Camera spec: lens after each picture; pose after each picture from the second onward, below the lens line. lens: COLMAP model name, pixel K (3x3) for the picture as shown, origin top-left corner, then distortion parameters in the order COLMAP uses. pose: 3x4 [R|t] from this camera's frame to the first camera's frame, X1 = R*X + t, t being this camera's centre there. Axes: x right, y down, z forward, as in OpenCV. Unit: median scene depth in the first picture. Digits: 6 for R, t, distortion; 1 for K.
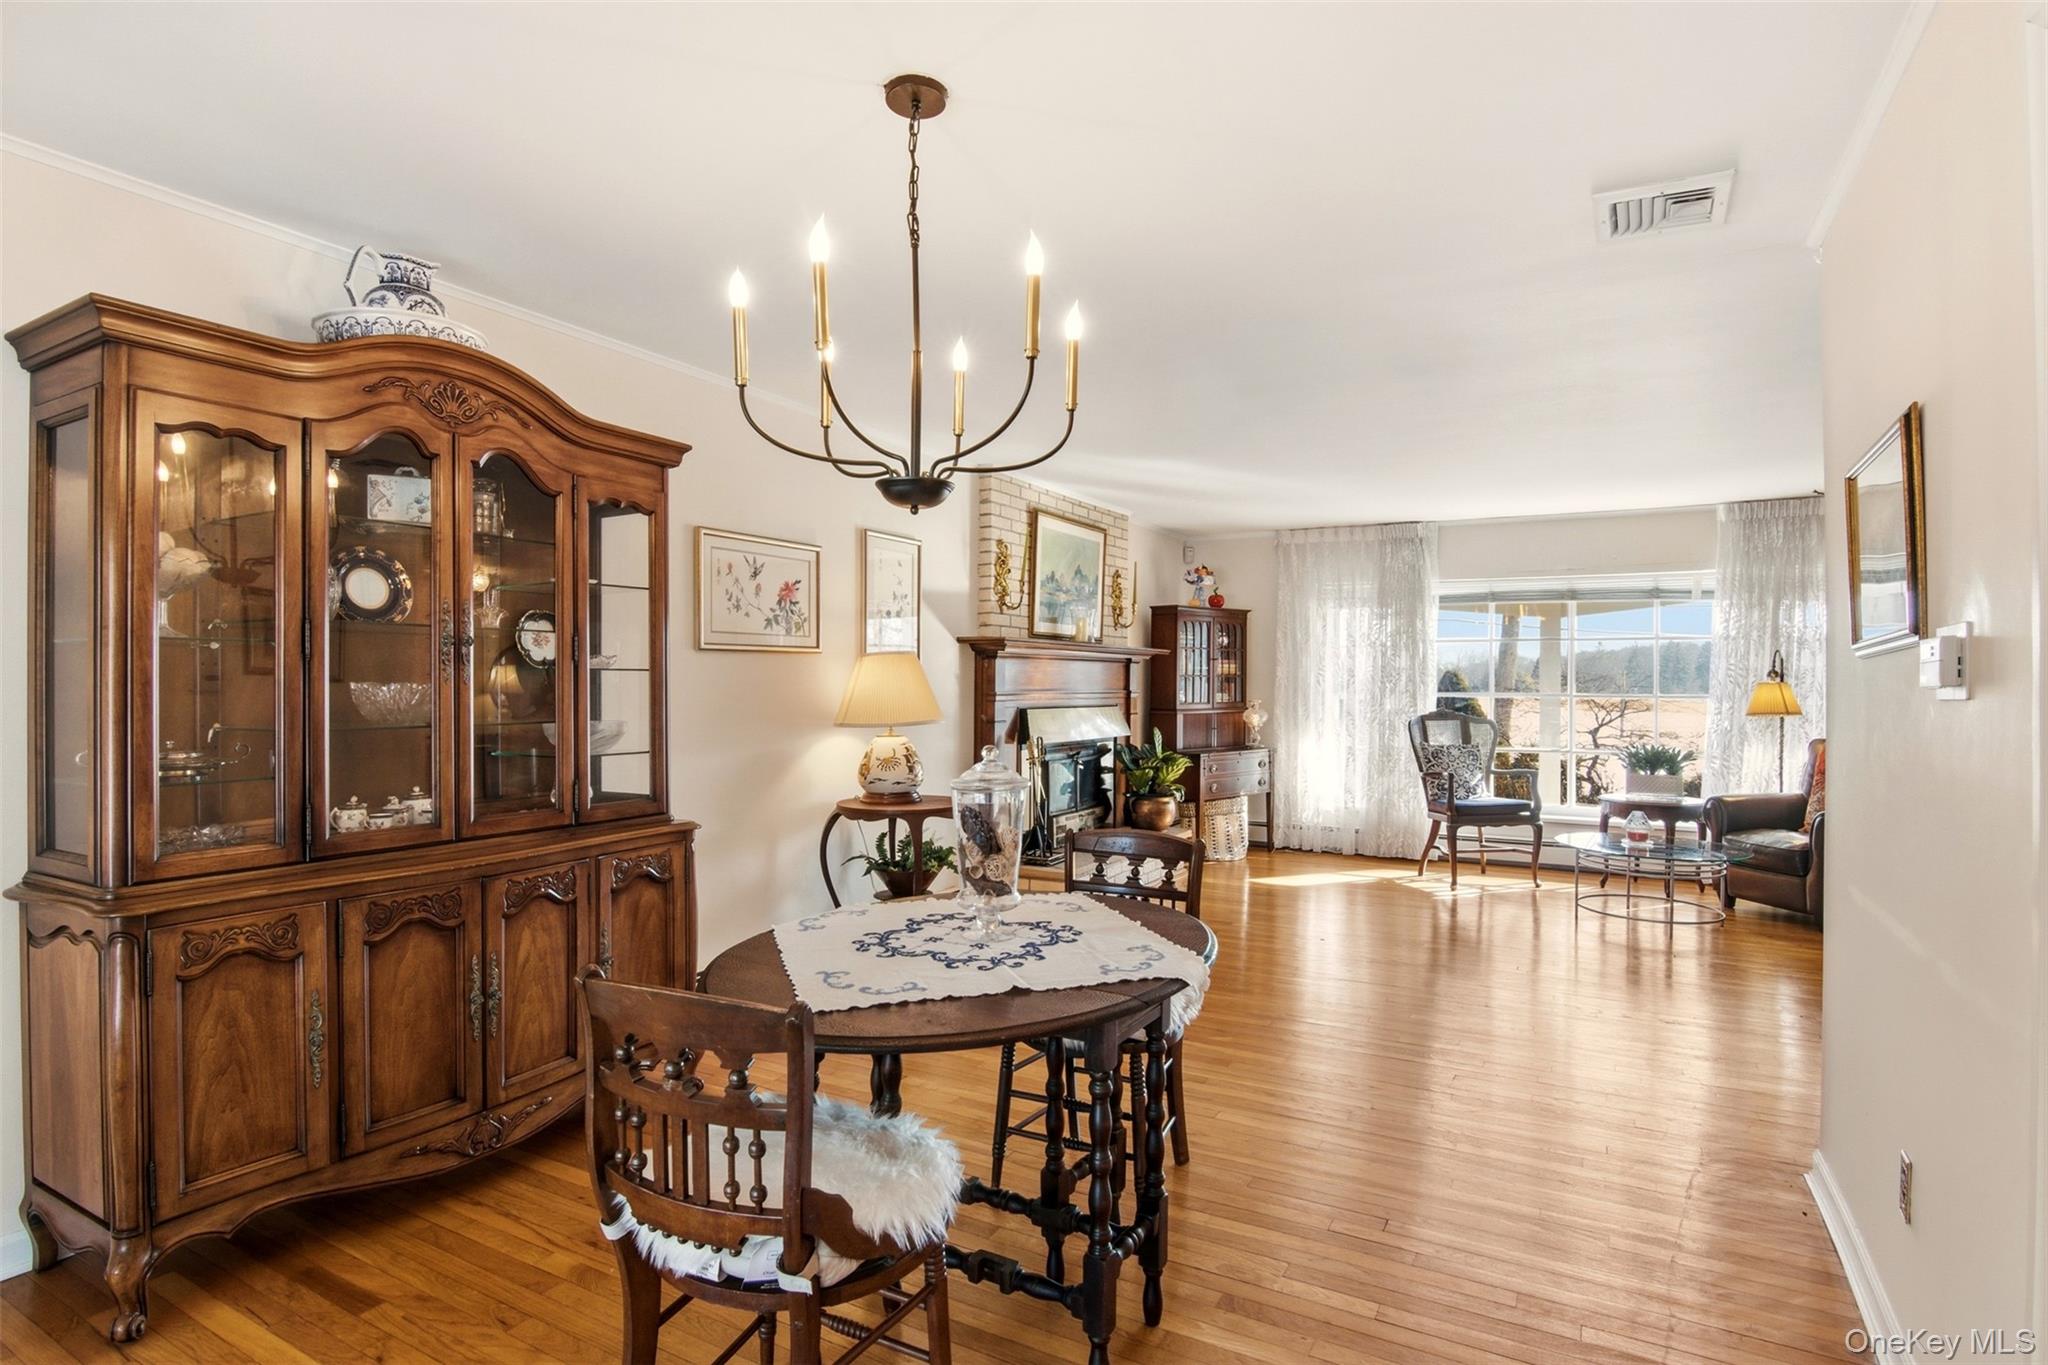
lens RADIAL K [[1046.9, 0, 1028.7], [0, 1046.9, 694.9], [0, 0, 1]] dist [-0.000322, -0.016760]
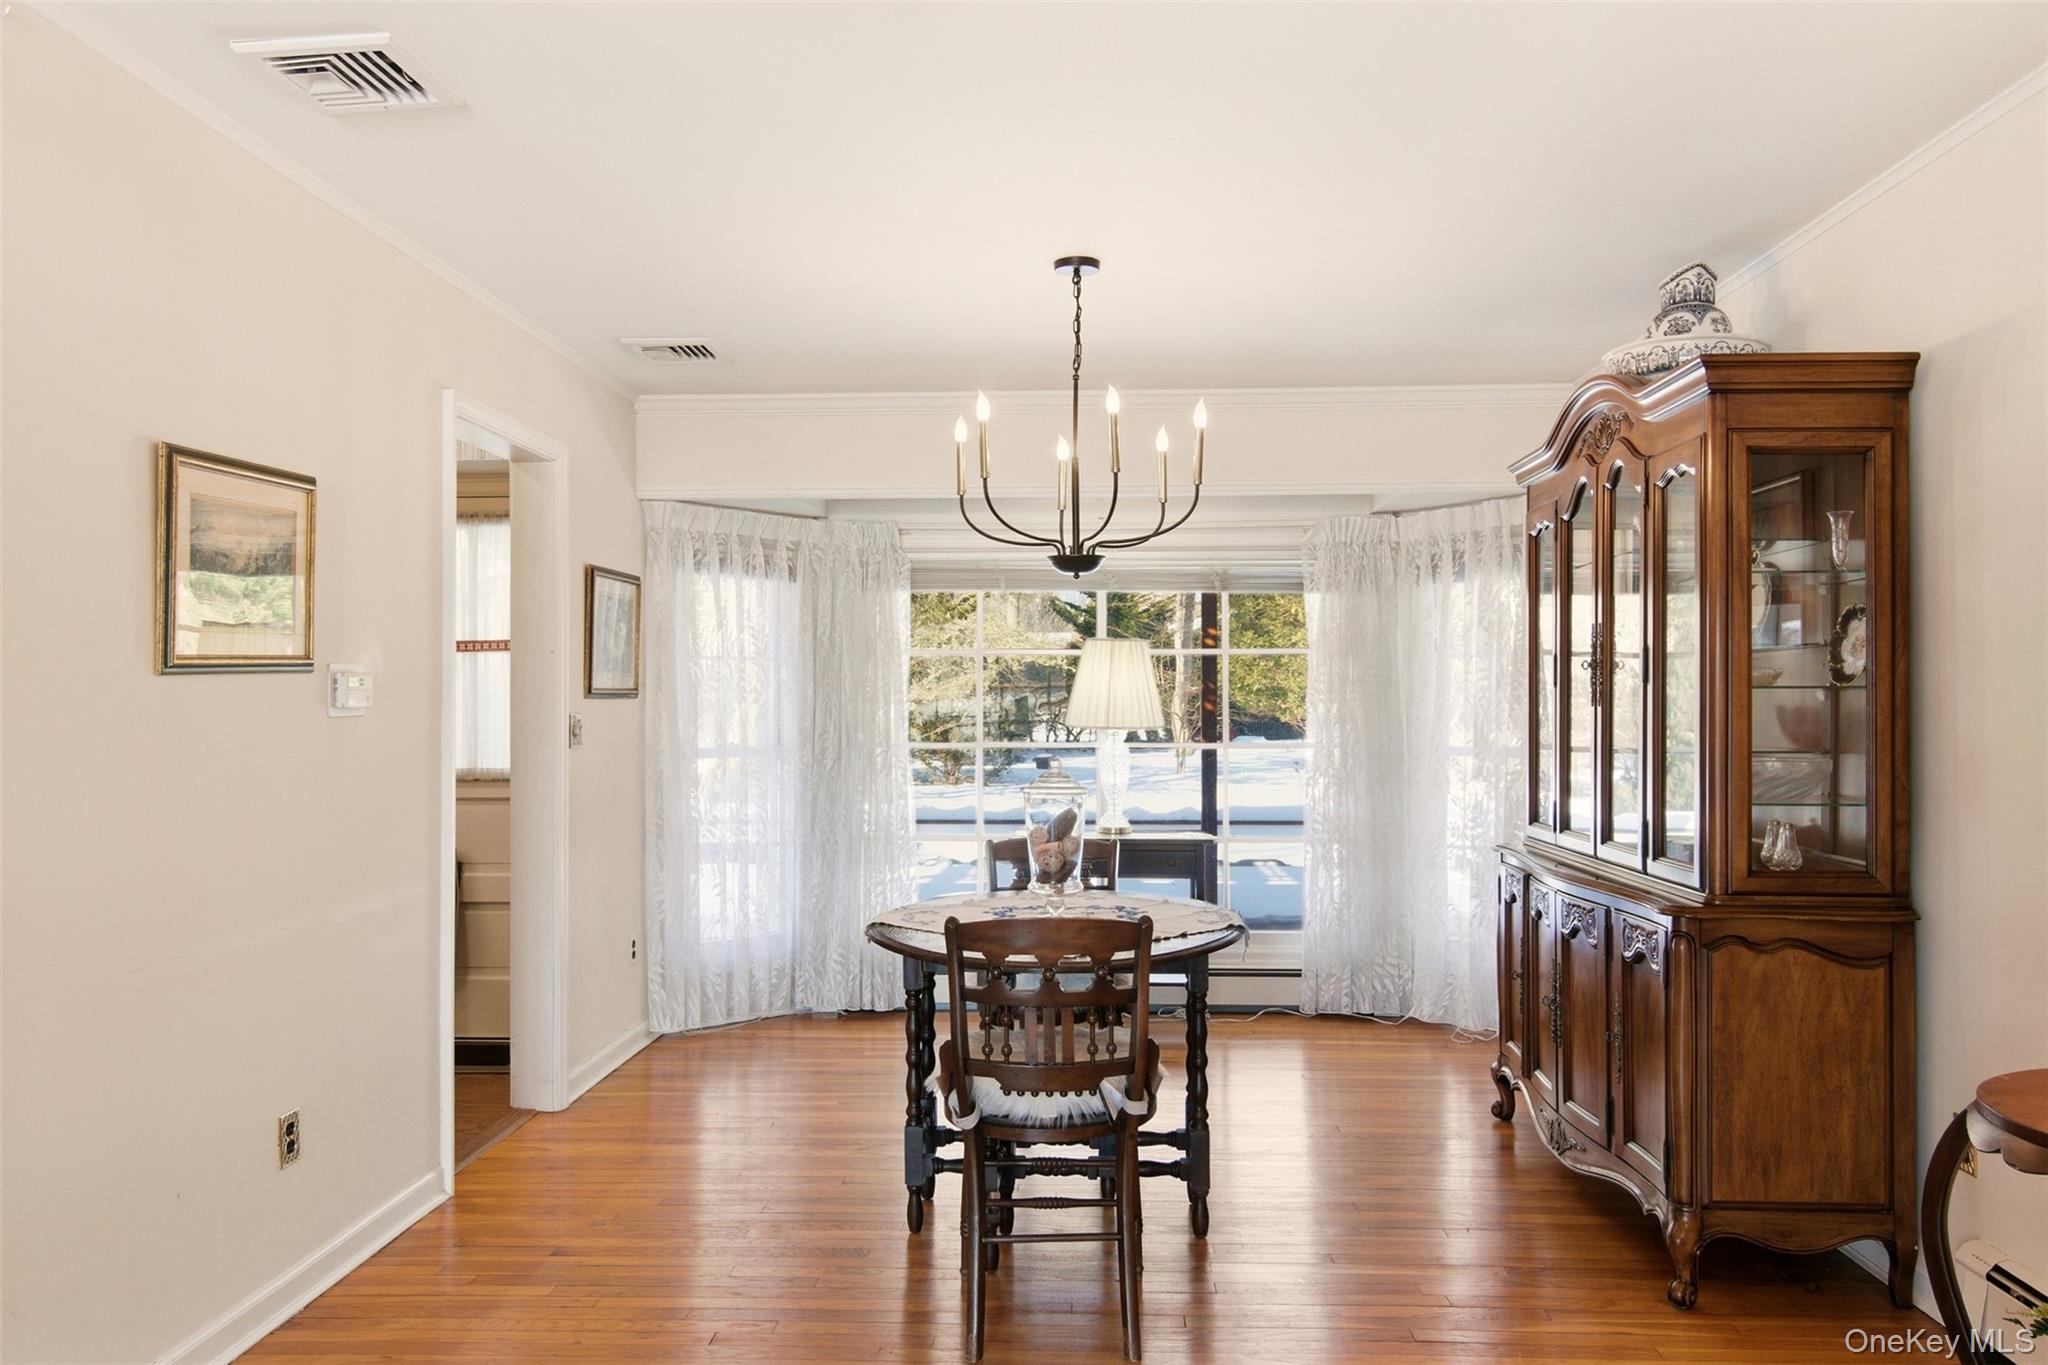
lens RADIAL K [[1492.6, 0, 1024.0], [0, 1492.6, 682.5], [0, 0, 1]] dist [-0.000709, -0.008006]
pose [[-0.897895, -0.010268, -0.440089, 0.283381], [-0.009100, 0.999947, -0.004764, -0.010247], [0.440115, -0.000272, -0.897942, 0.965161]]
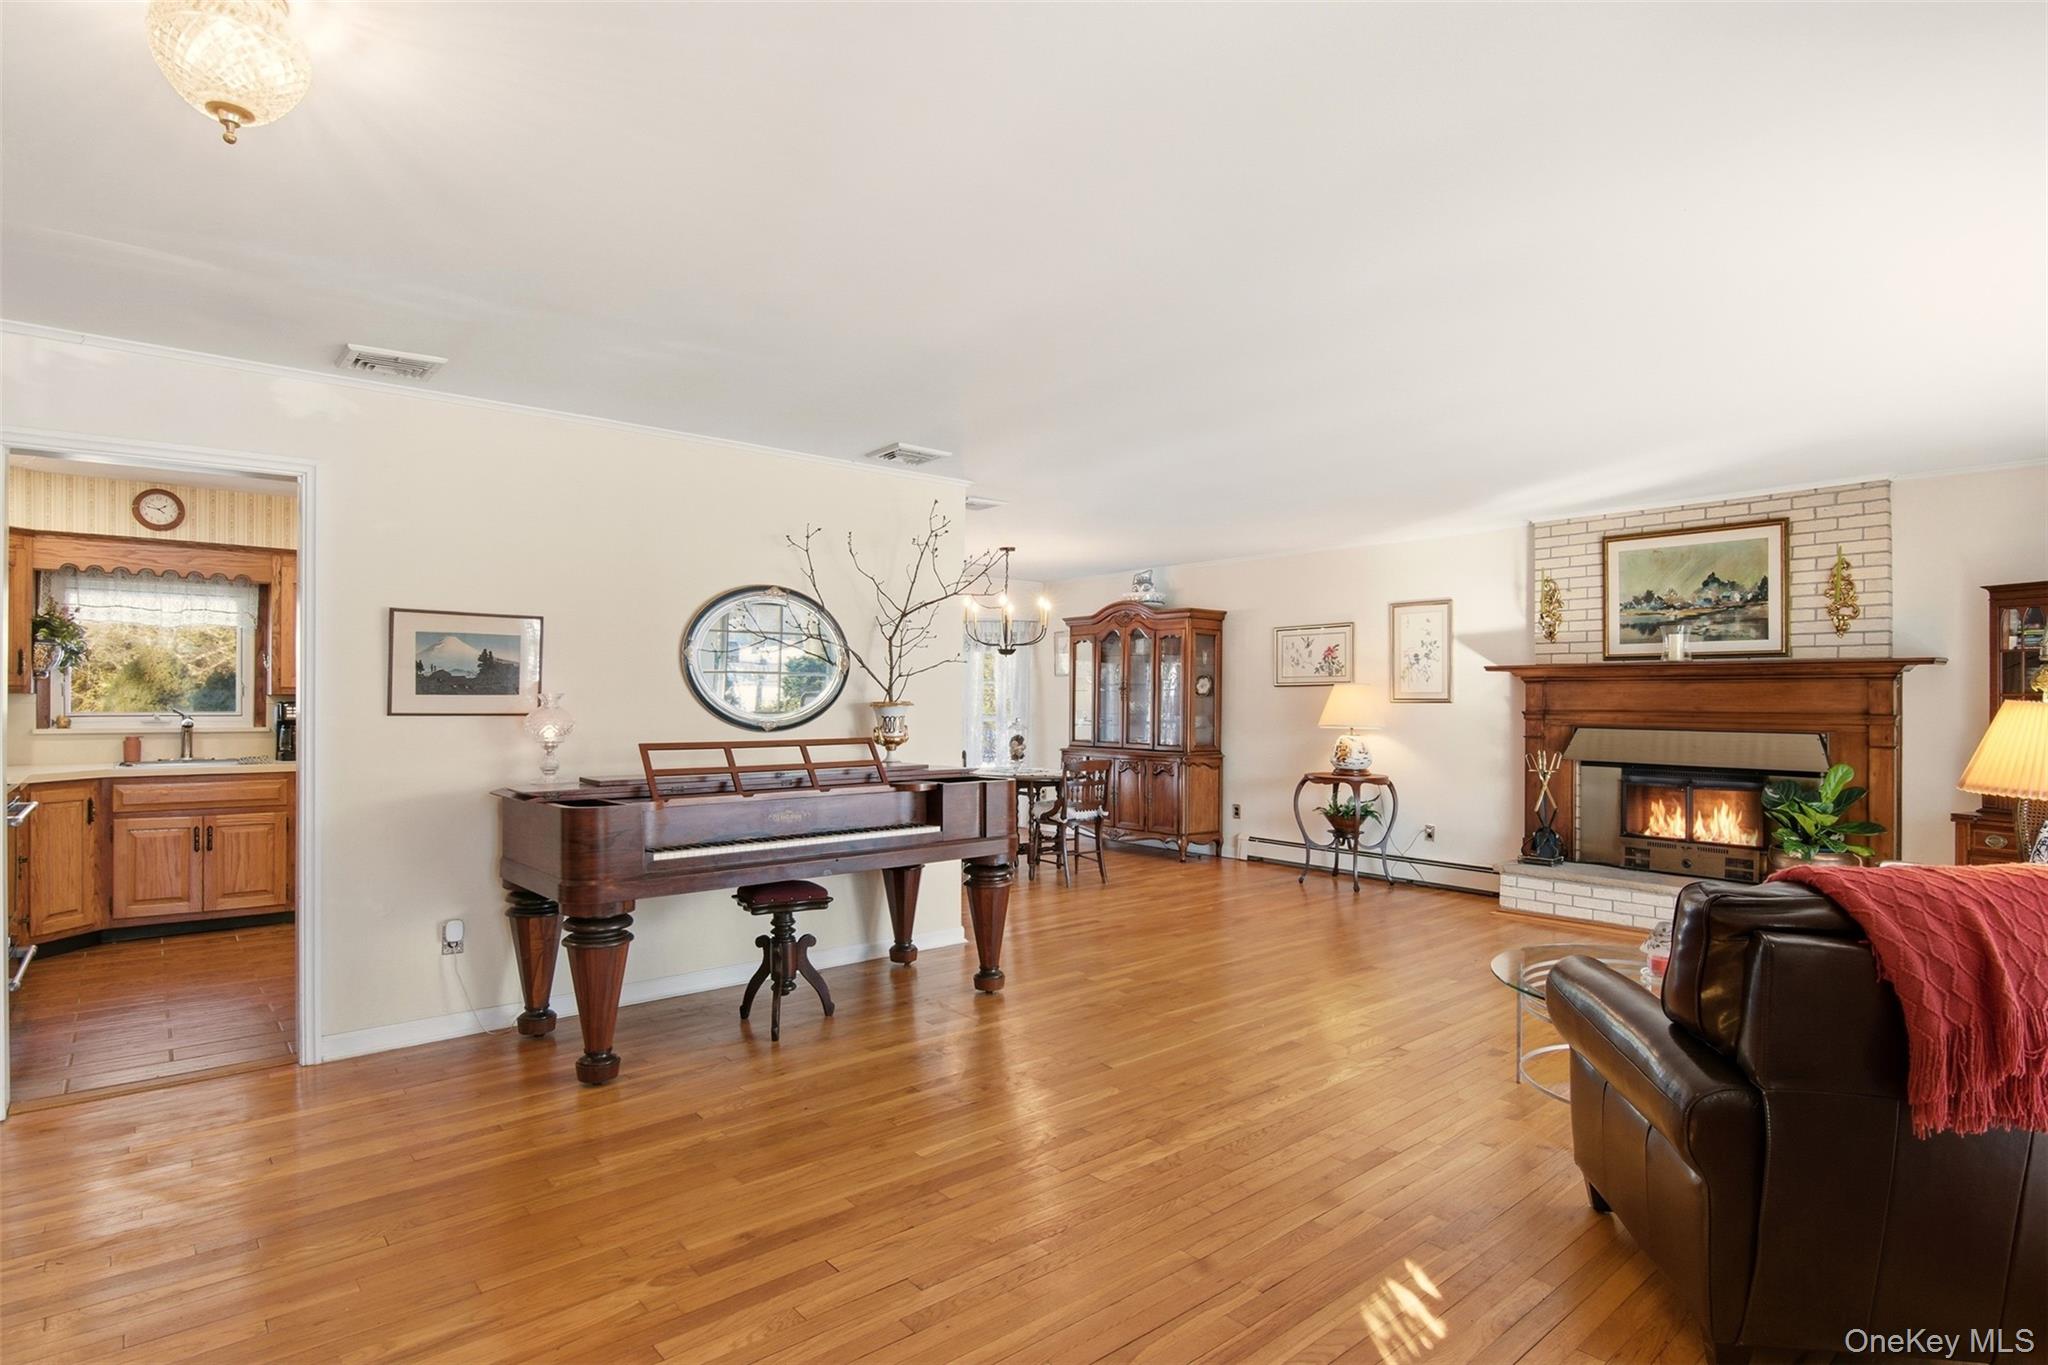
lens RADIAL K [[1046.9, 0, 1028.7], [0, 1046.9, 694.9], [0, 0, 1]] dist [-0.000322, -0.016760]
pose [[-0.344303, -0.012001, -0.938782, 1.259246], [-0.019570, 0.999793, -0.005603, -0.003333], [0.938654, 0.016443, -0.344467, 0.869470]]
